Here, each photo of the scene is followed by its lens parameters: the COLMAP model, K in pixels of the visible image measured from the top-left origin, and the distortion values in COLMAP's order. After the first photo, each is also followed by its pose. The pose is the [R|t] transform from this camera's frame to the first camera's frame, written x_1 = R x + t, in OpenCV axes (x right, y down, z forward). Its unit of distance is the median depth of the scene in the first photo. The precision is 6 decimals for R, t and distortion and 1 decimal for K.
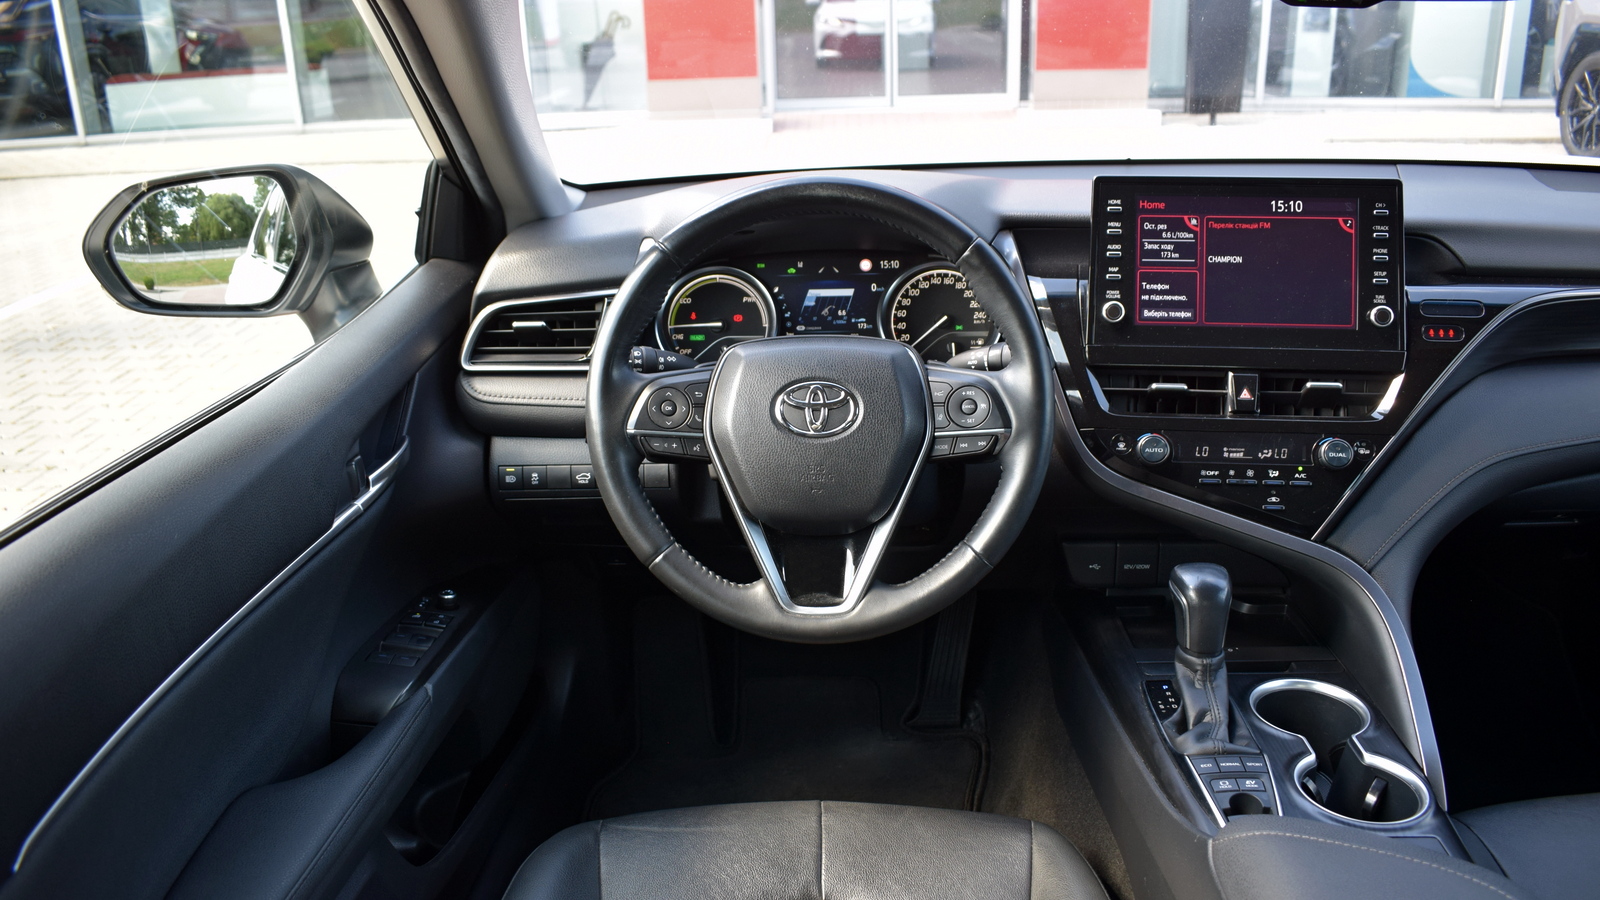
lens RADIAL K [[1254.6, 0, 800.0], [0, 1254.6, 450.0], [0, 0, 1]] dist [-0.096689, 0.014288]
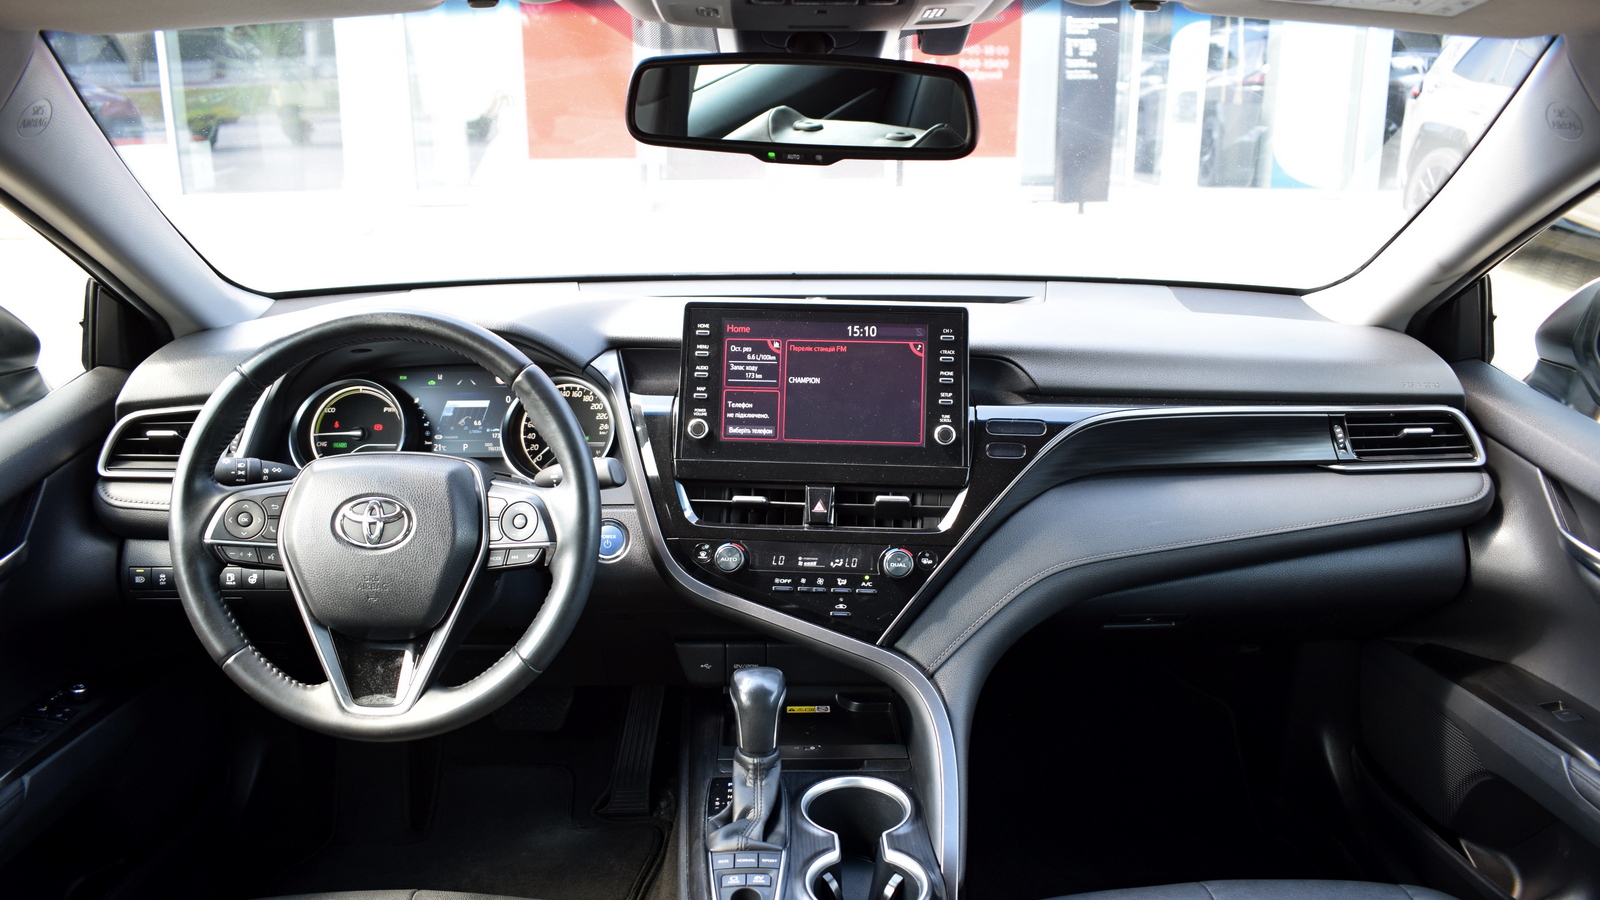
lens RADIAL K [[1254.6, 0, 800.0], [0, 1254.6, 450.0], [0, 0, 1]] dist [-0.096689, 0.014288]
pose [[0.997639, 0.009669, 0.067993, 0.267783], [-0.005702, 0.998284, -0.058288, -0.030731], [-0.068440, 0.057763, 0.995982, -0.076564]]
